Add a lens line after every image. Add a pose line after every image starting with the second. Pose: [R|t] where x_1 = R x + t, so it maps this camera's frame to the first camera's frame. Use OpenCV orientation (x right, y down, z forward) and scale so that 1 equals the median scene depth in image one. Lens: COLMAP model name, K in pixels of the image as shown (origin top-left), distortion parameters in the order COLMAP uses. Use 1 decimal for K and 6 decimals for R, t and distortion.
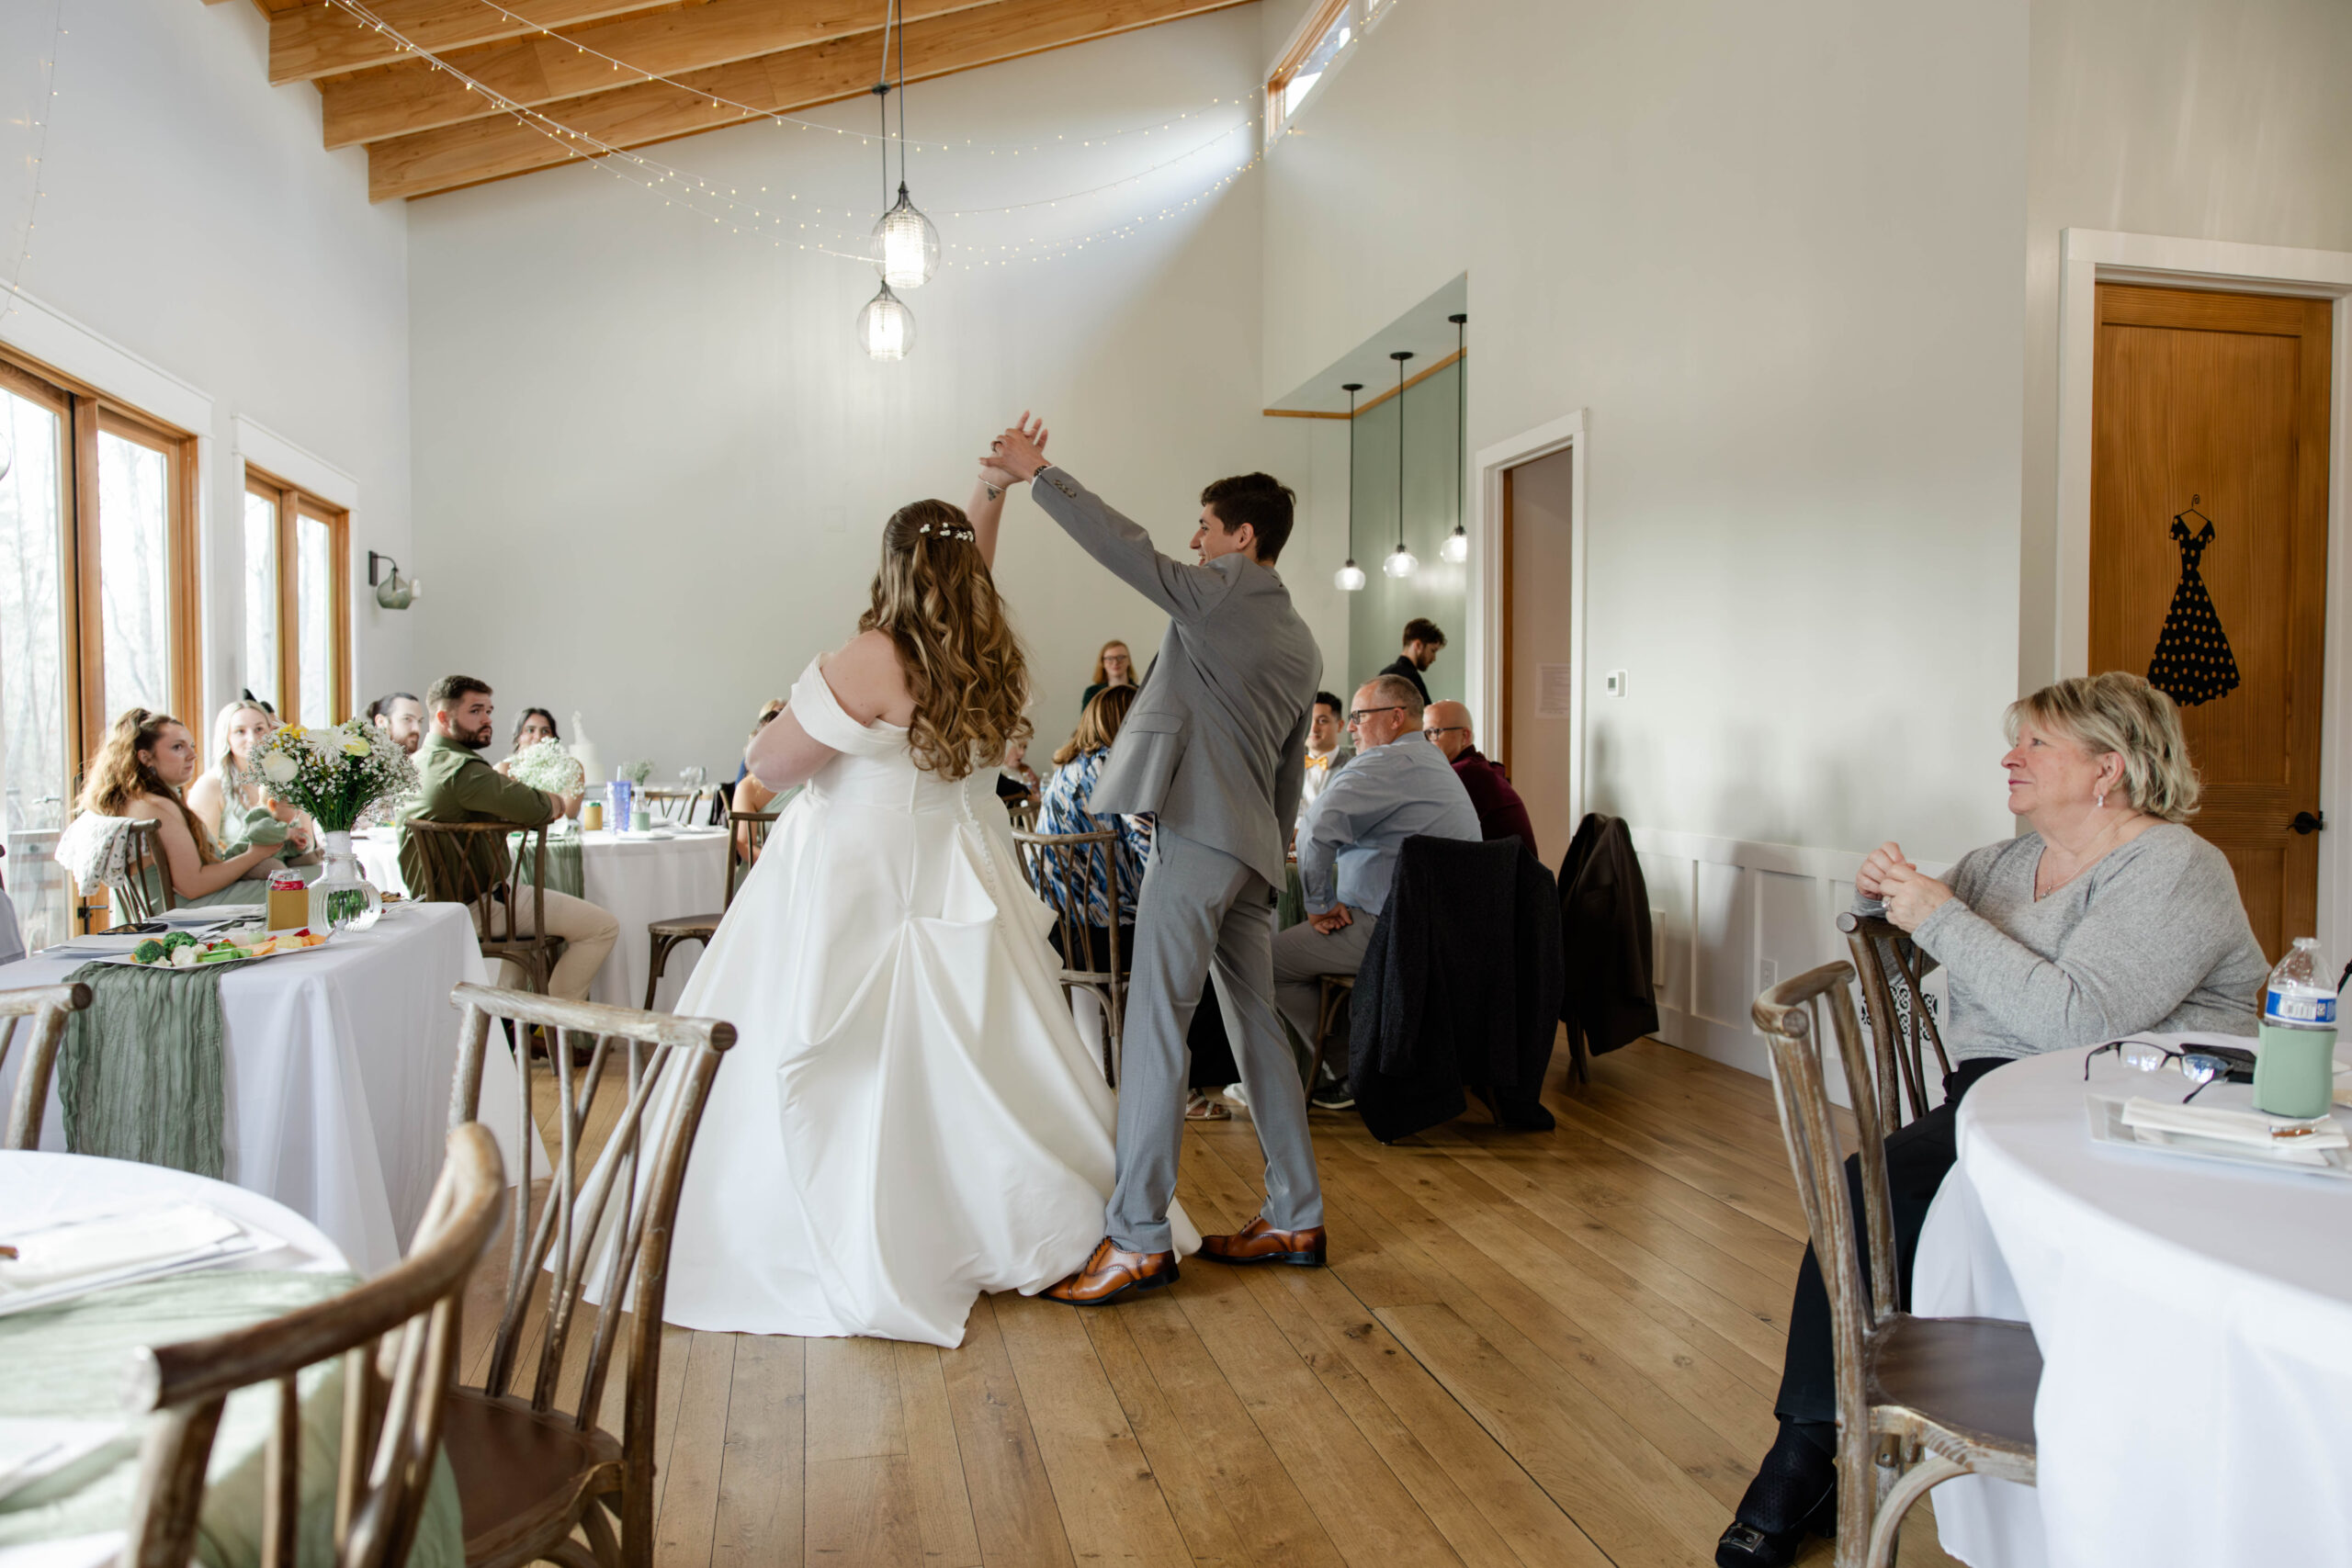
lens RADIAL K [[1638.0, 0, 1176.0], [0, 1638.0, 784.0], [0, 0, 1]] dist [0.006106, 0.000850]
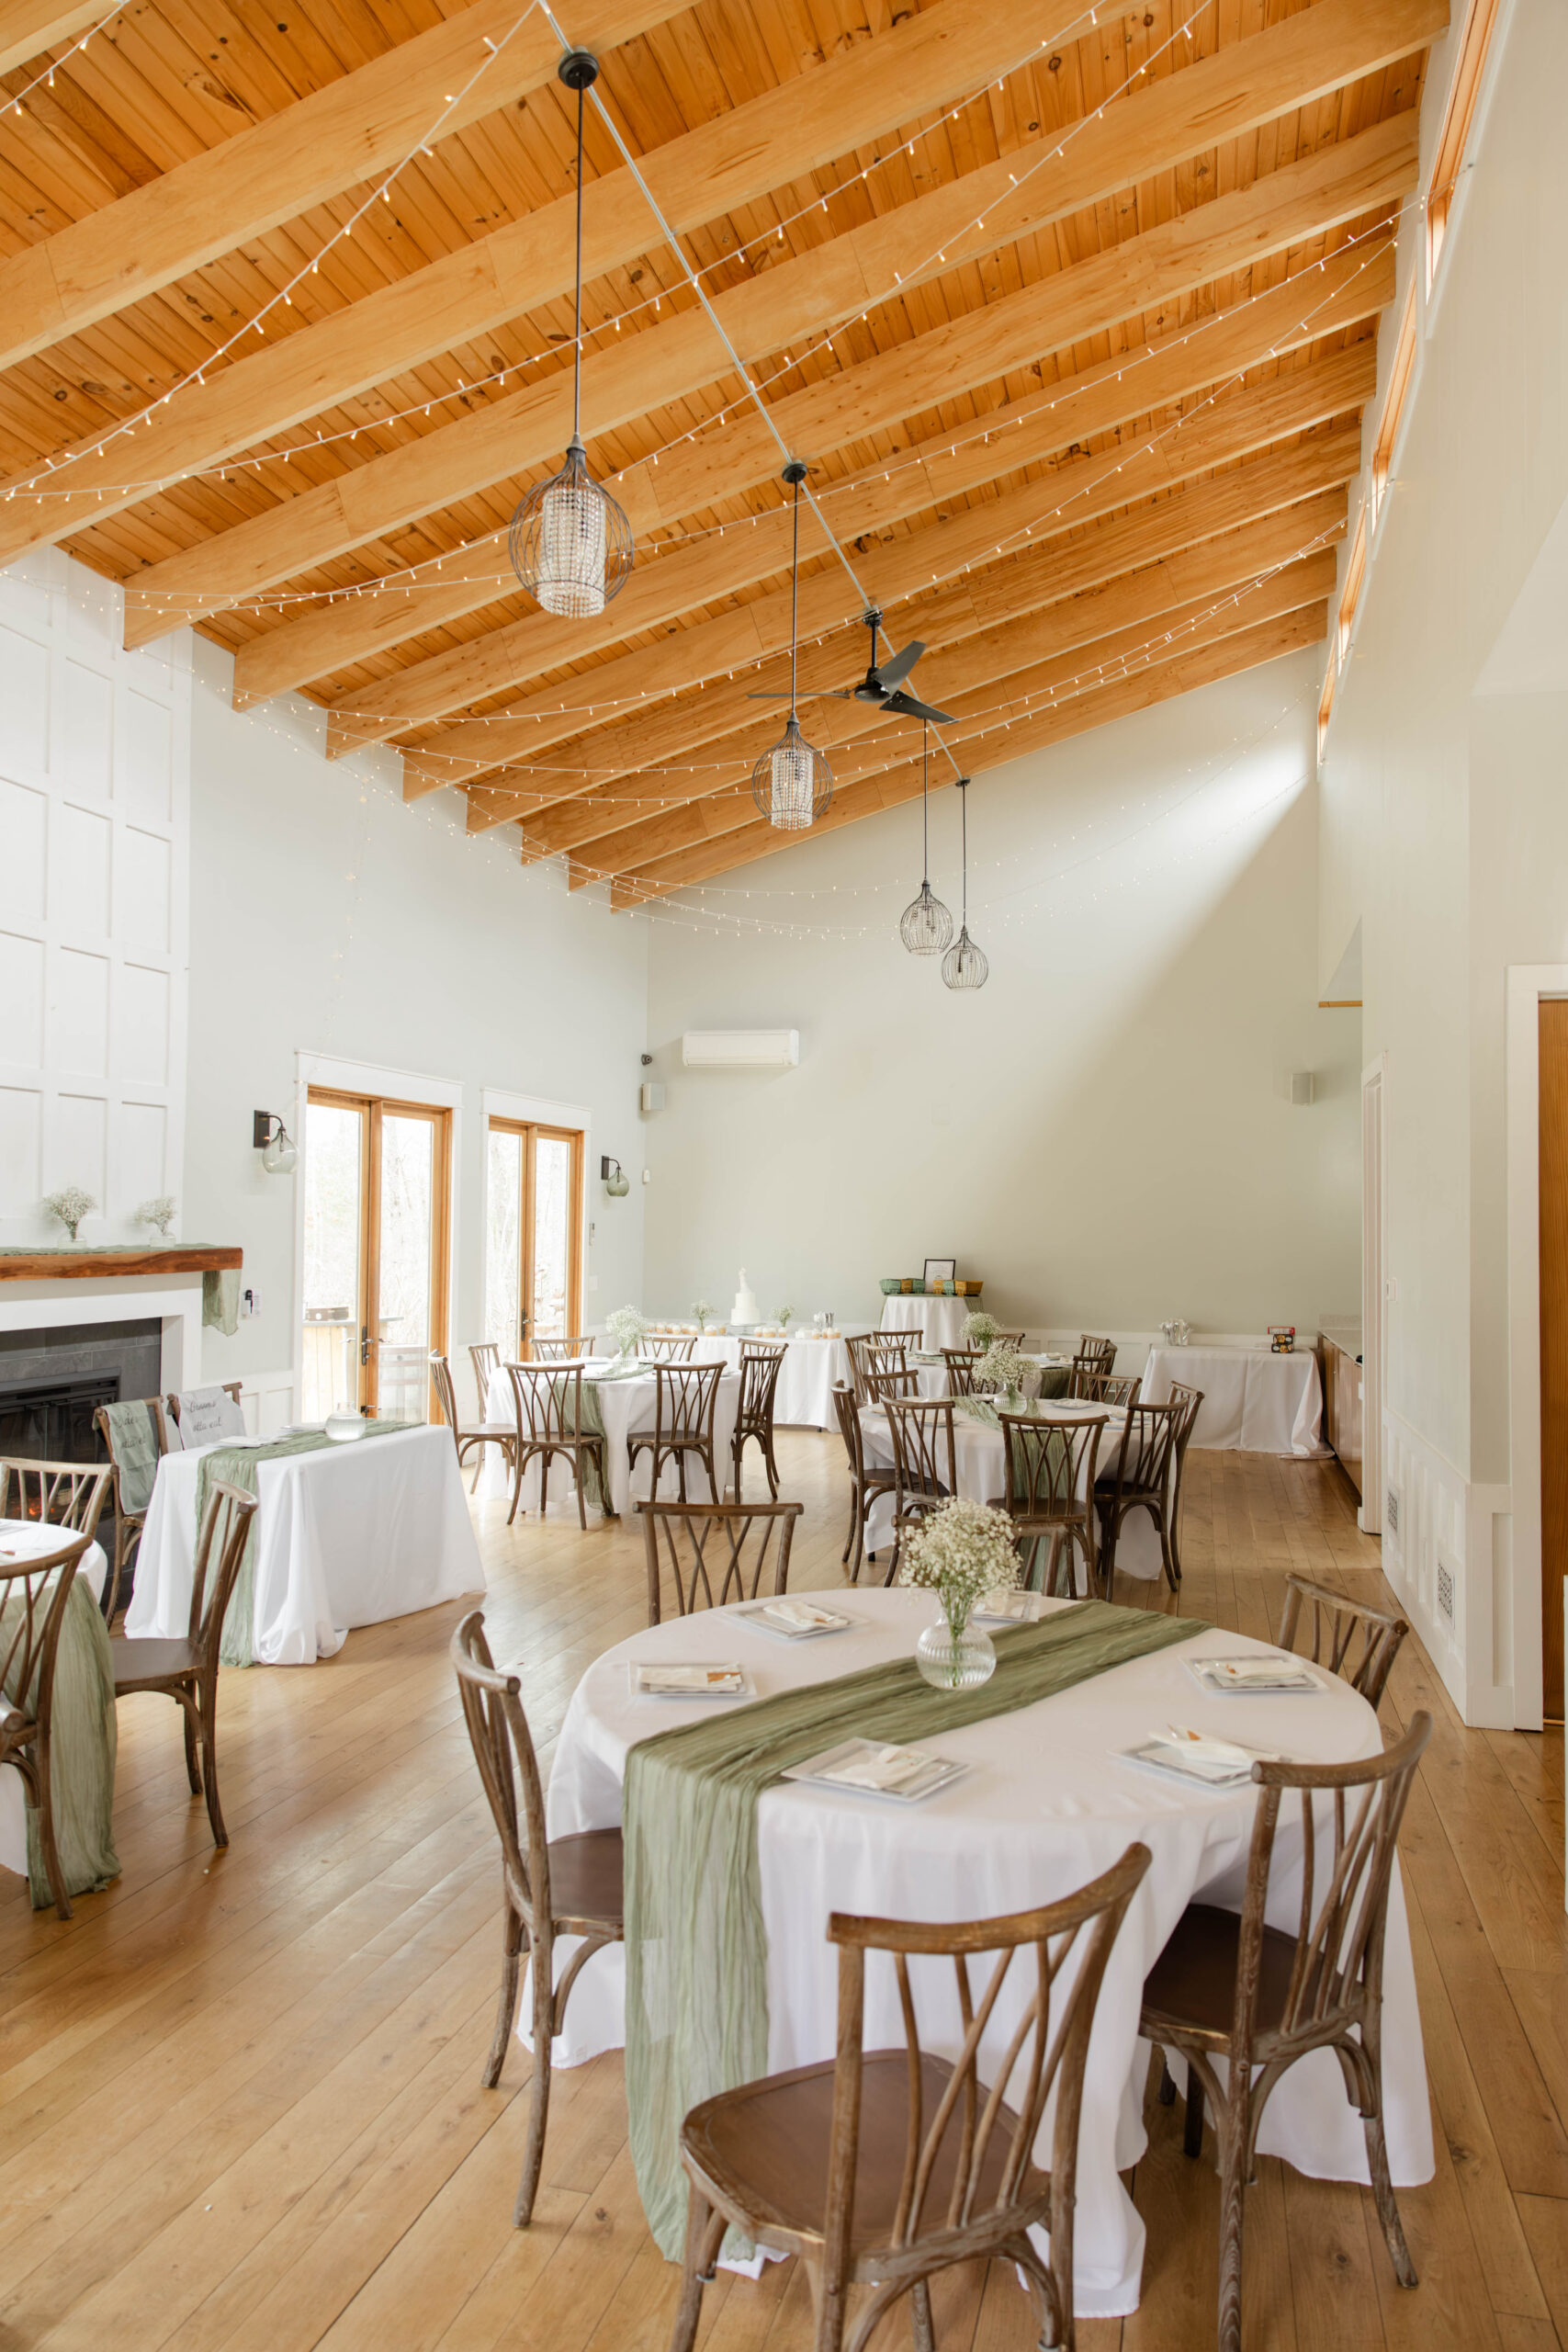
lens RADIAL K [[1638.0, 0, 784.0], [0, 1638.0, 1176.0], [0, 0, 1]] dist [0.006106, 0.000850]
pose [[0.882392, -0.006797, -0.470465, 0.347875], [-0.024314, 0.997901, -0.060020, -0.048341], [0.469886, 0.064400, 0.880375, -0.191903]]
